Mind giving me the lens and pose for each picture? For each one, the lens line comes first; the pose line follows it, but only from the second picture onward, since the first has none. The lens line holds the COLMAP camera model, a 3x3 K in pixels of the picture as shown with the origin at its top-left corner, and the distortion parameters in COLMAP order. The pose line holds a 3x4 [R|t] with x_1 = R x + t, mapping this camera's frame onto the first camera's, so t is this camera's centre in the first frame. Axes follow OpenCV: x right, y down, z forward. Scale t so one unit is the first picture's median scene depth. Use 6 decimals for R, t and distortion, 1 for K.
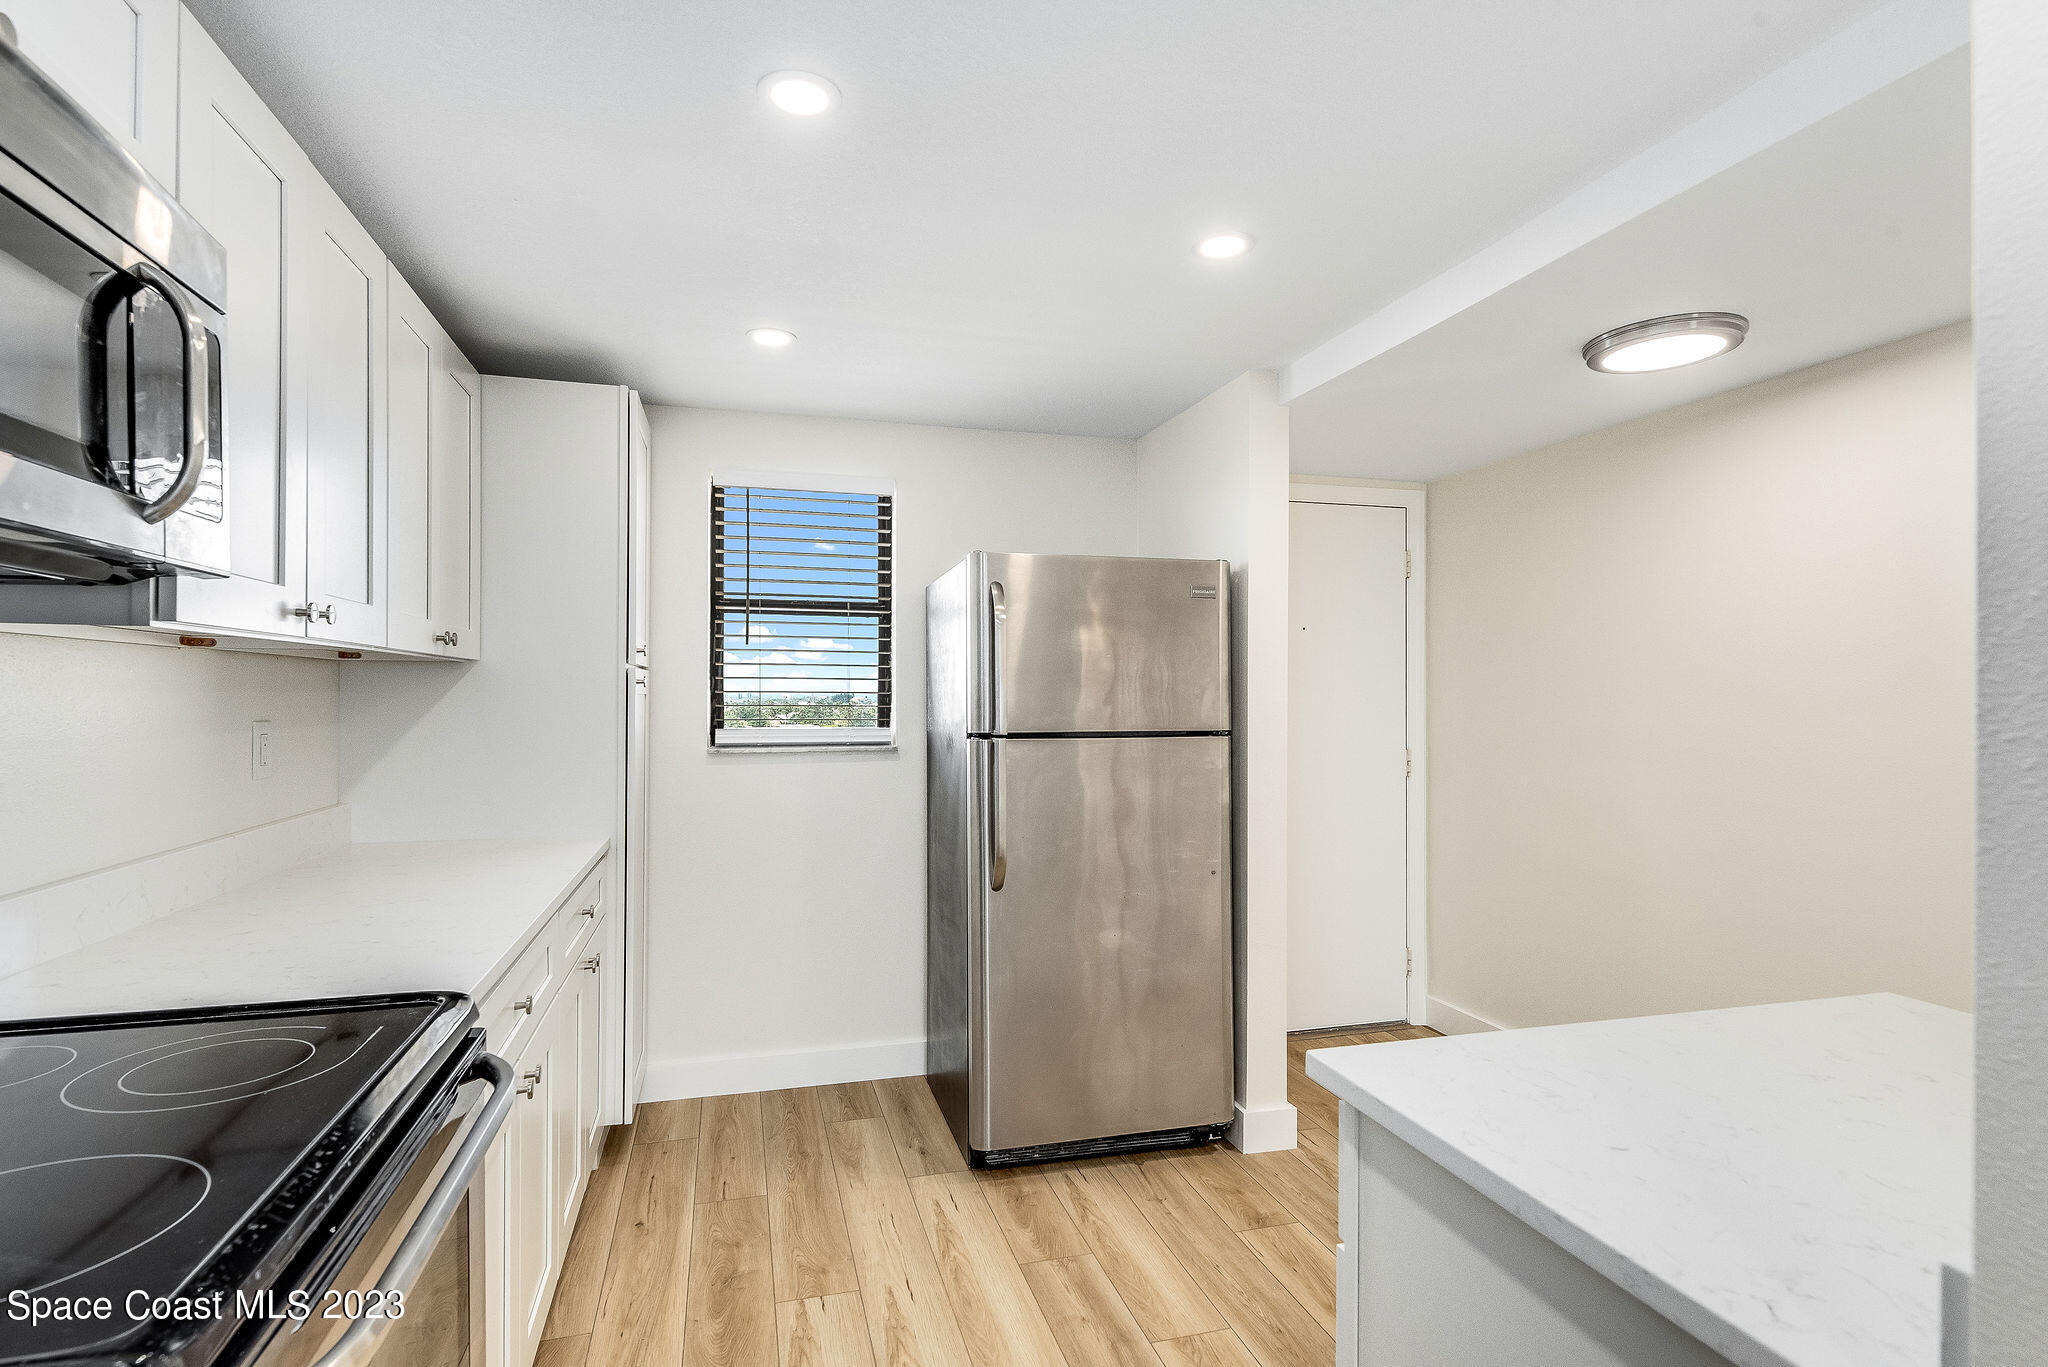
lens RADIAL K [[1022.9, 0, 1019.4], [0, 1022.9, 694.2], [0, 0, 1]] dist [0.011322, 0.000379]
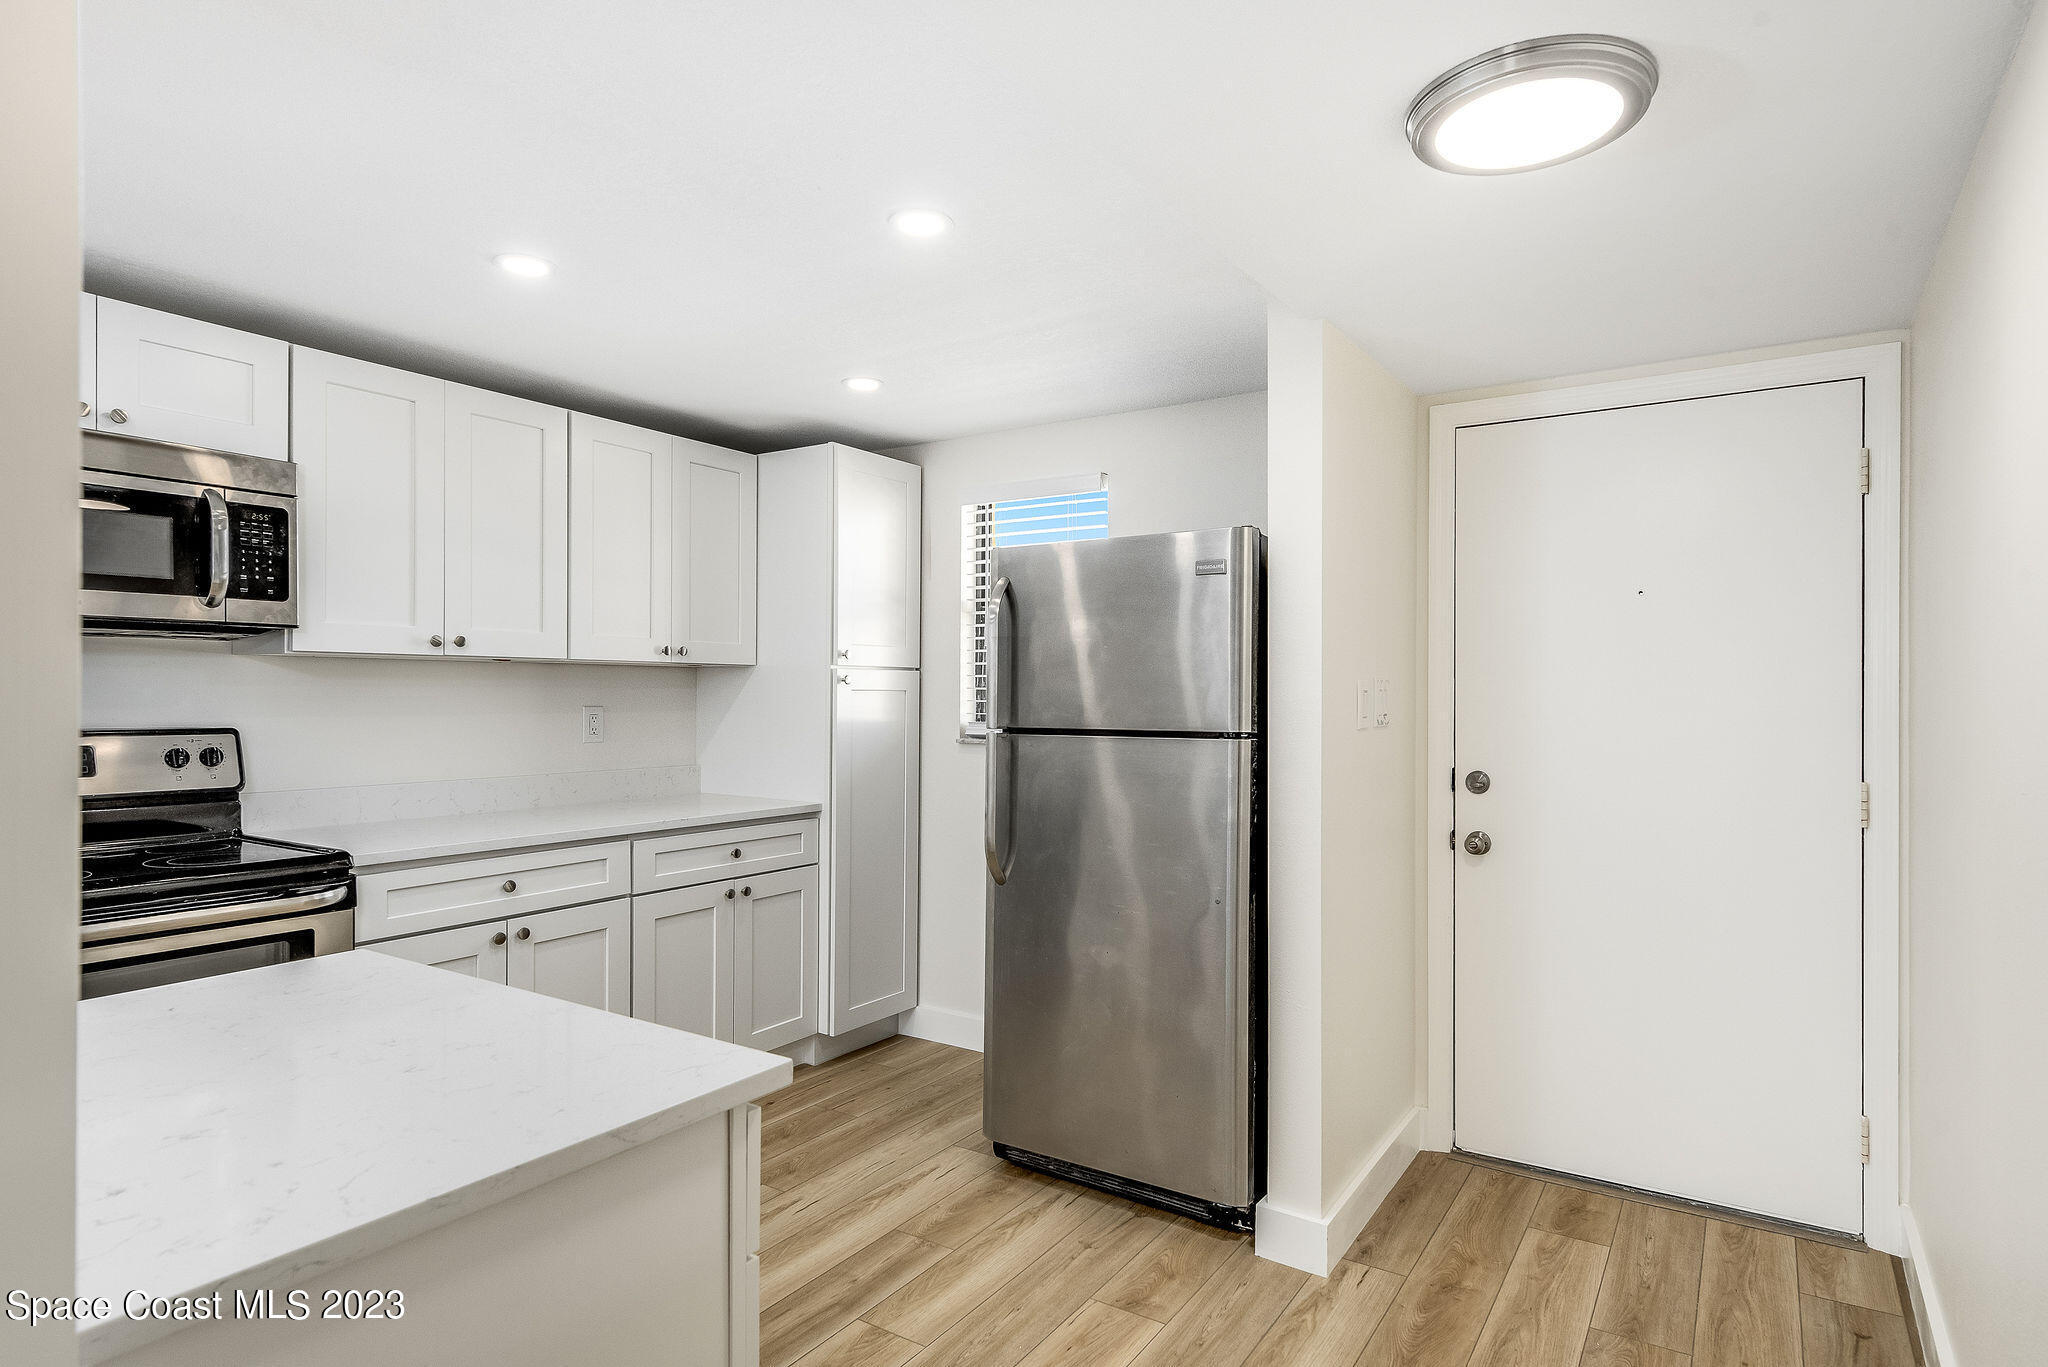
lens RADIAL K [[1121.4, 0, 1018.4], [0, 1121.4, 695.5], [0, 0, 1]] dist [0.008223, -0.003418]
pose [[0.651597, 0.001194, -0.758565, 0.762378], [-0.003811, 0.999991, -0.001700, 0.008474], [0.758556, 0.003999, 0.651595, 0.275125]]
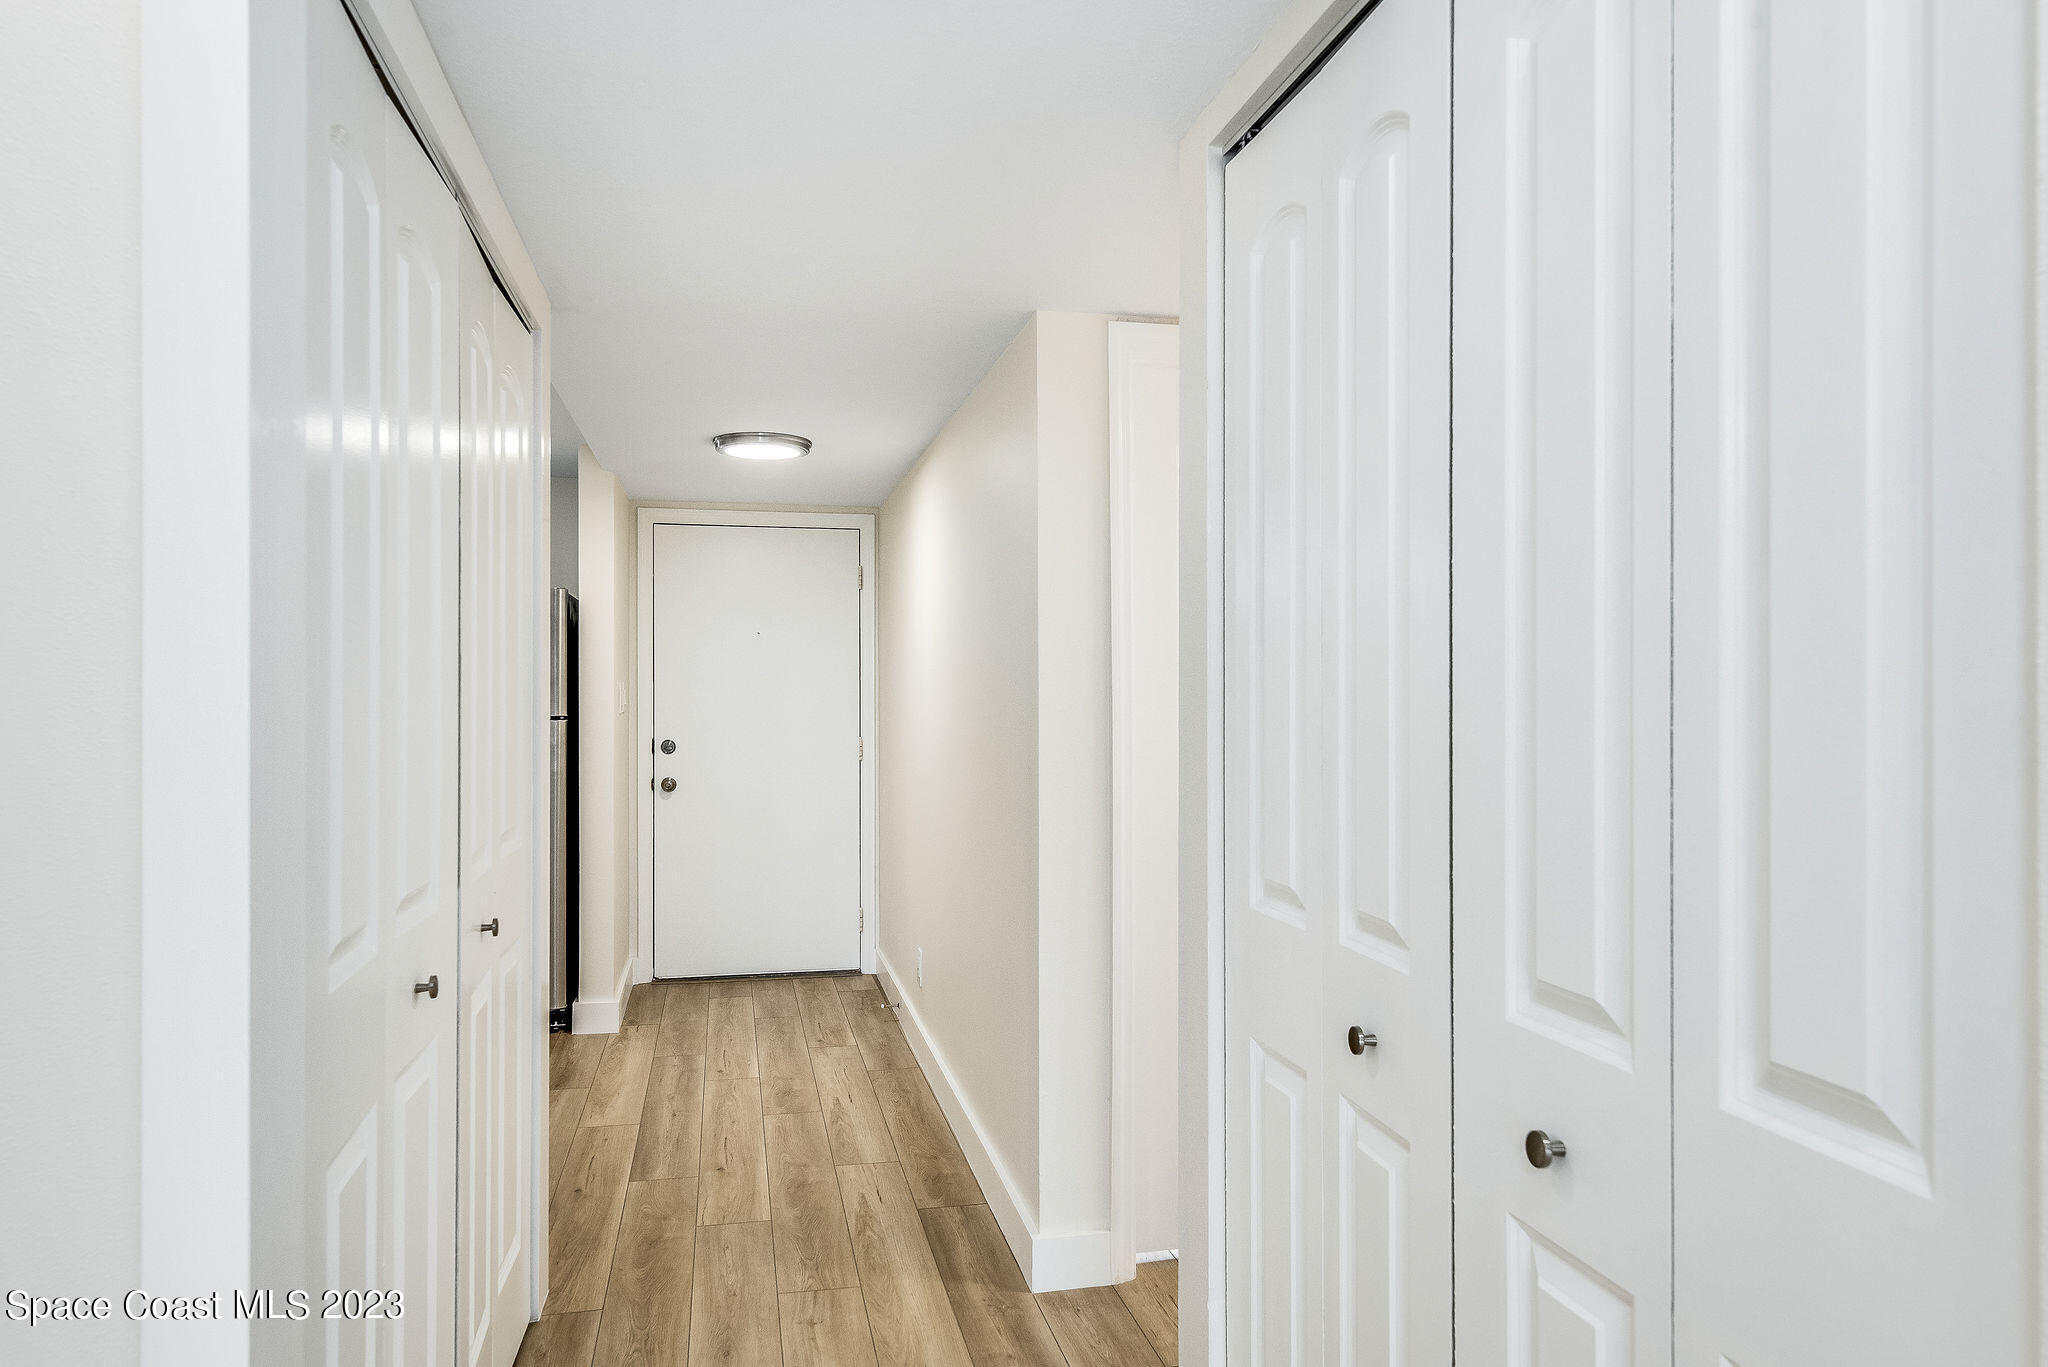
lens RADIAL K [[1332.5, 0, 1011.0], [0, 1332.5, 686.9], [0, 0, 1]] dist [0.018825, -0.004200]
pose [[0.997740, -0.003440, -0.067102, 0.895111], [0.002991, 0.999973, -0.006785, 0.011309], [0.067124, 0.006569, 0.997723, -0.688783]]
